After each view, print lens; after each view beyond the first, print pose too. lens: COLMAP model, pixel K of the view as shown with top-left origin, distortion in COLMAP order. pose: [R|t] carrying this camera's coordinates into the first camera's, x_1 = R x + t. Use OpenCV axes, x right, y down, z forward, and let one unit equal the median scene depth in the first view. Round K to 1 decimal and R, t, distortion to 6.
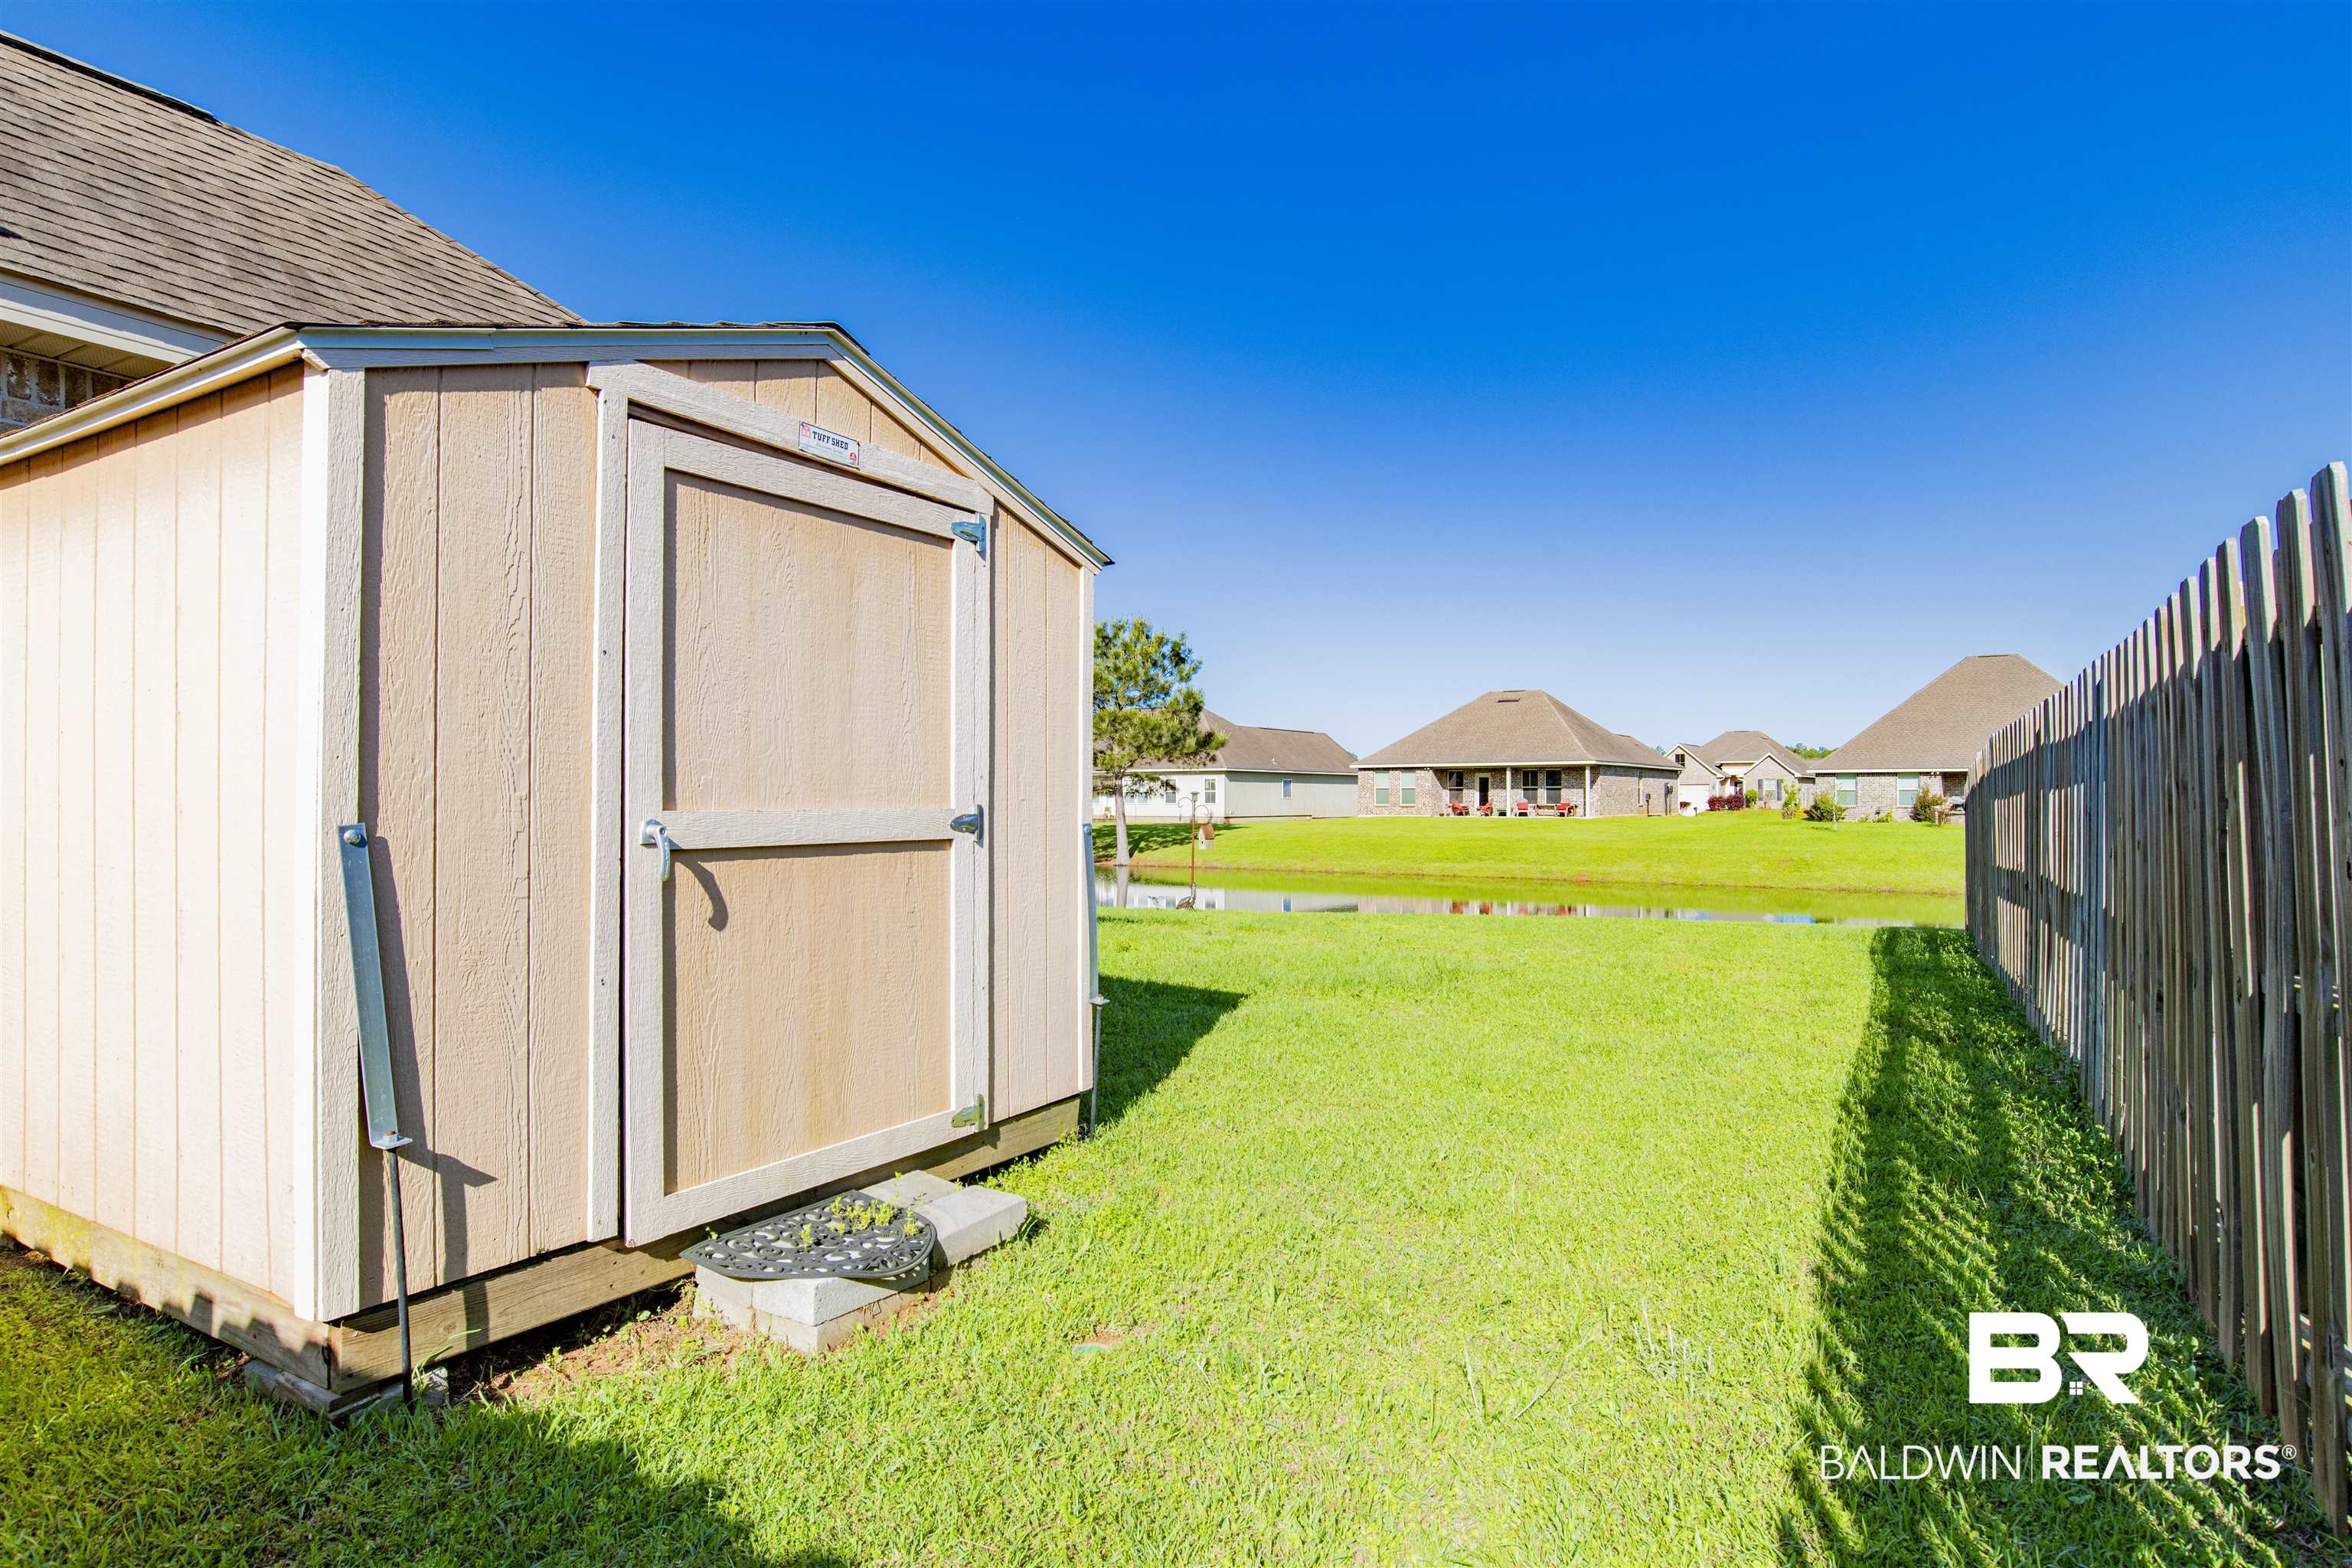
lens RADIAL K [[1317.0, 0, 1176.0], [0, 1317.0, 784.0], [0, 0, 1]] dist [-0.055881, 0.000039]
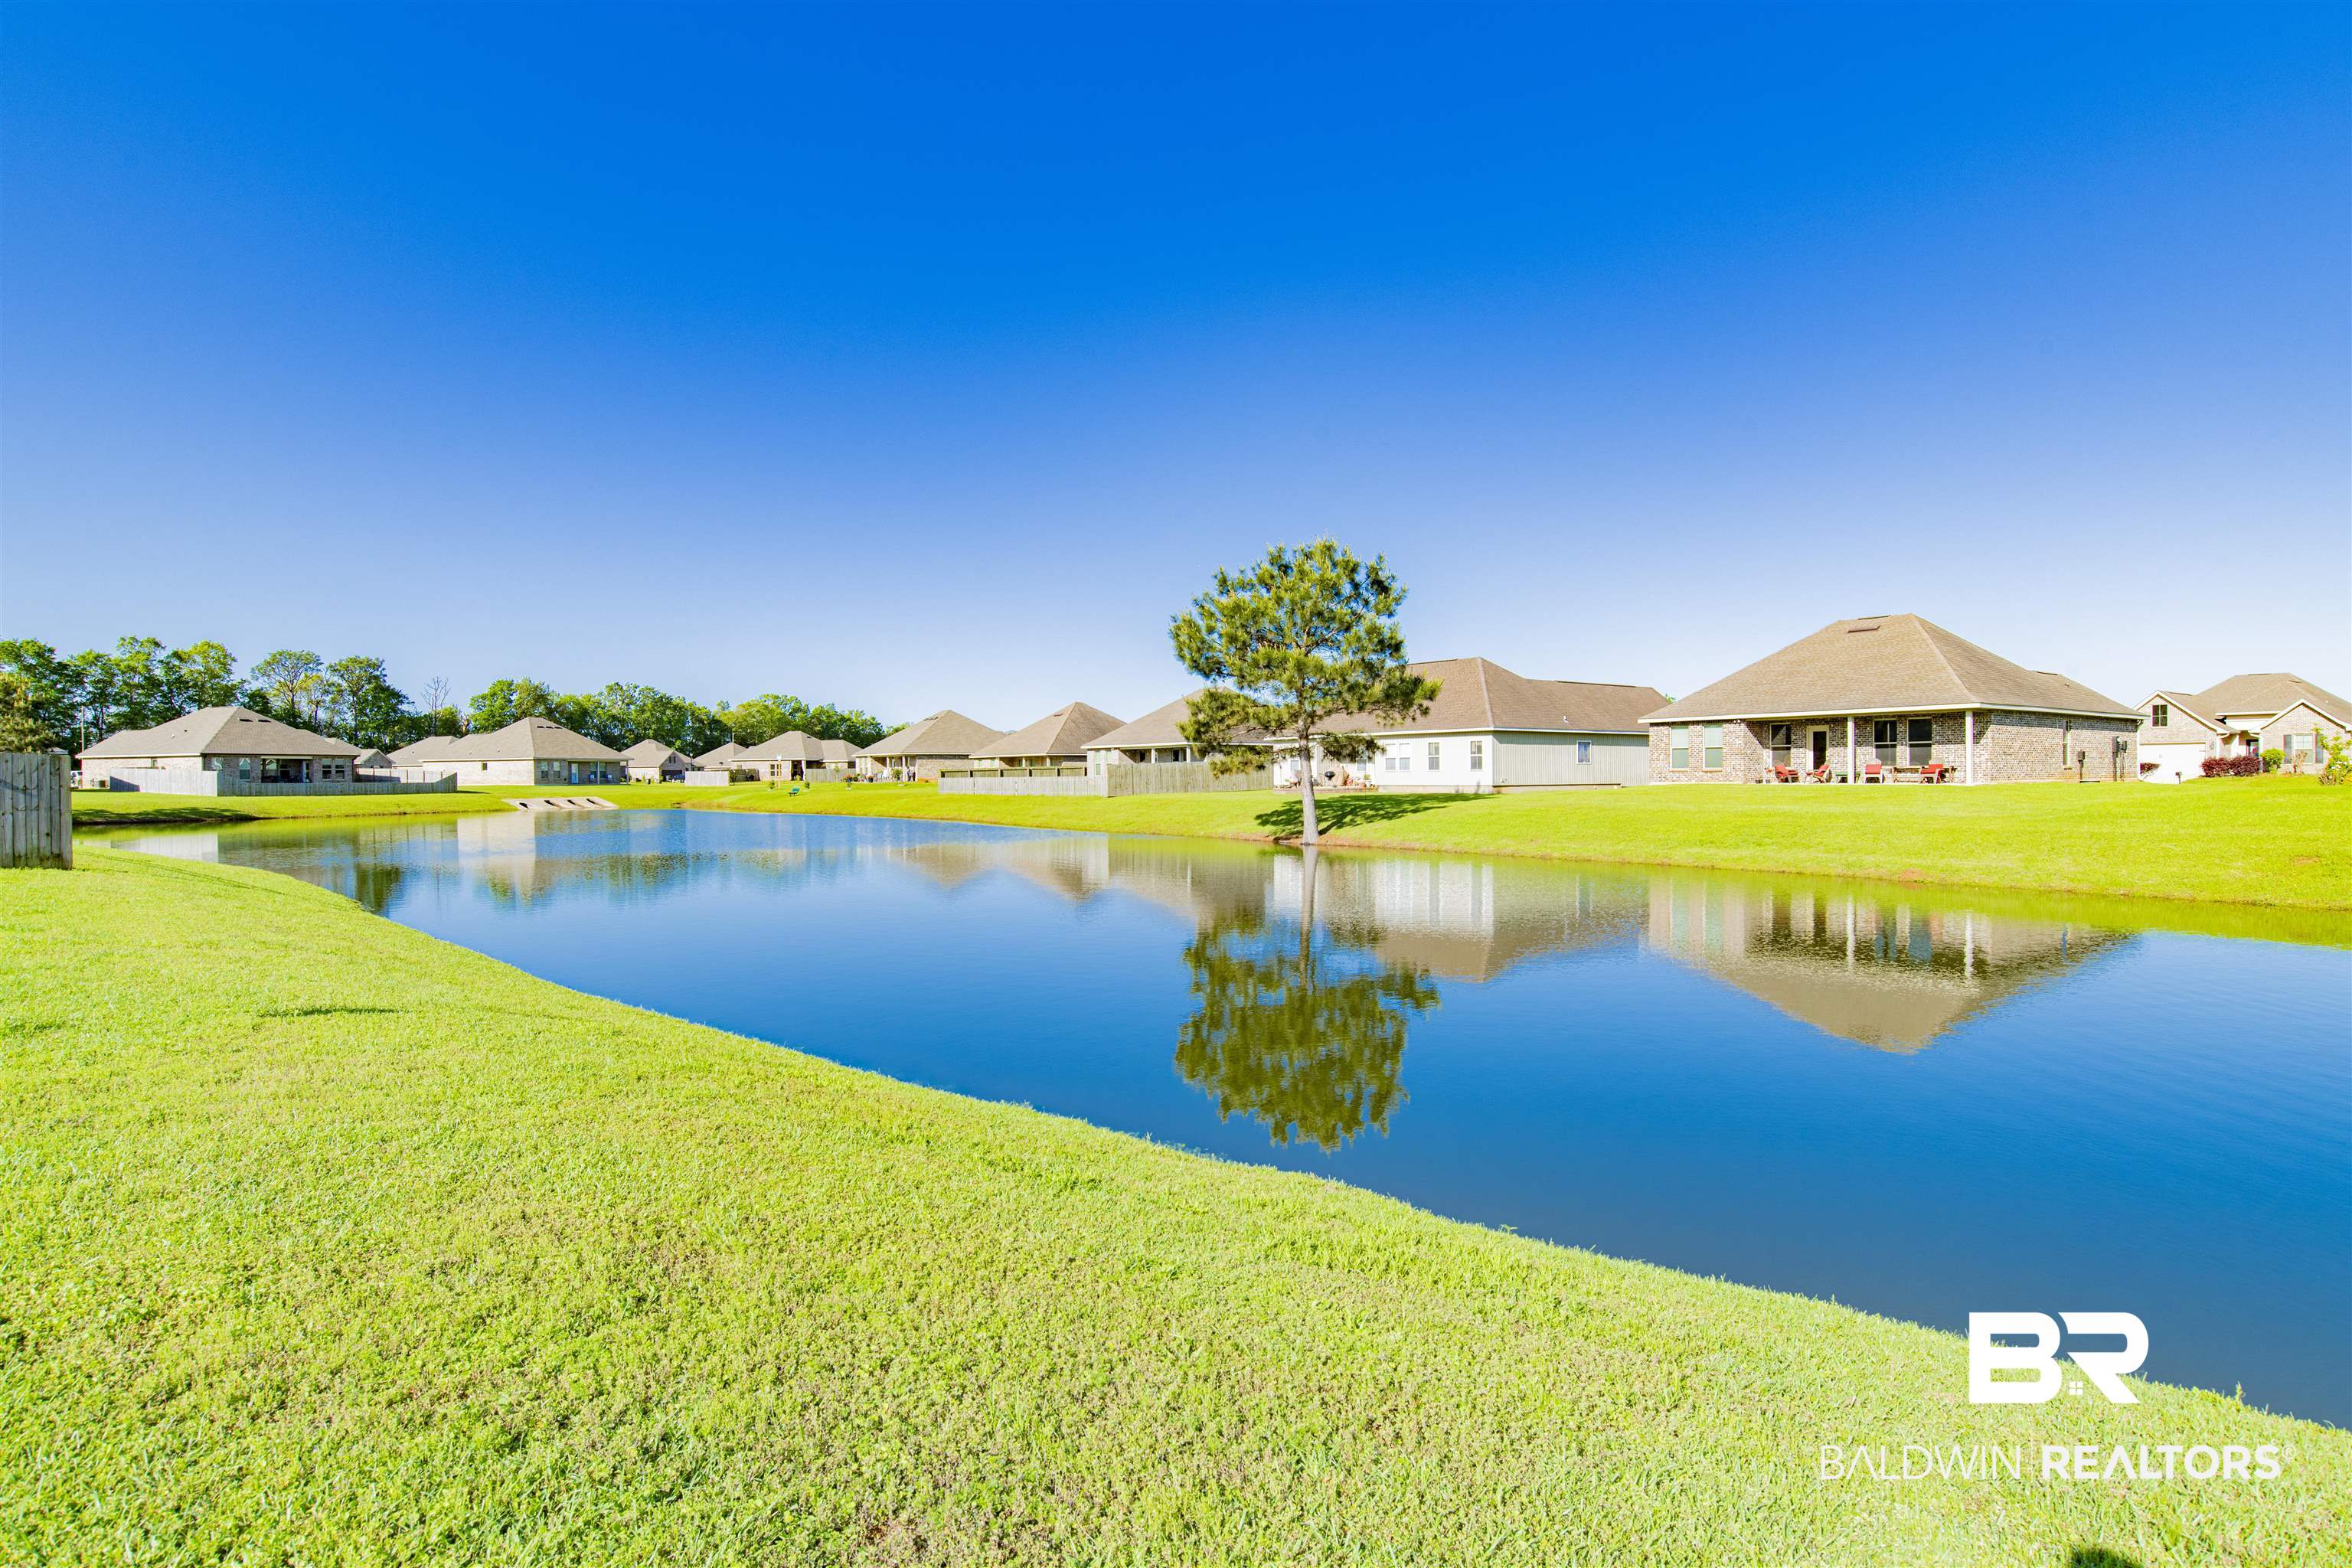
lens RADIAL K [[1218.9, 0, 1176.0], [0, 1218.9, 784.0], [0, 0, 1]] dist [-0.044566, 0.021357]
pose [[0.943877, -0.003914, -0.330275, 0.114583], [0.010699, 0.999767, 0.018727, 0.008149], [0.330125, -0.021210, 0.943699, 0.226583]]
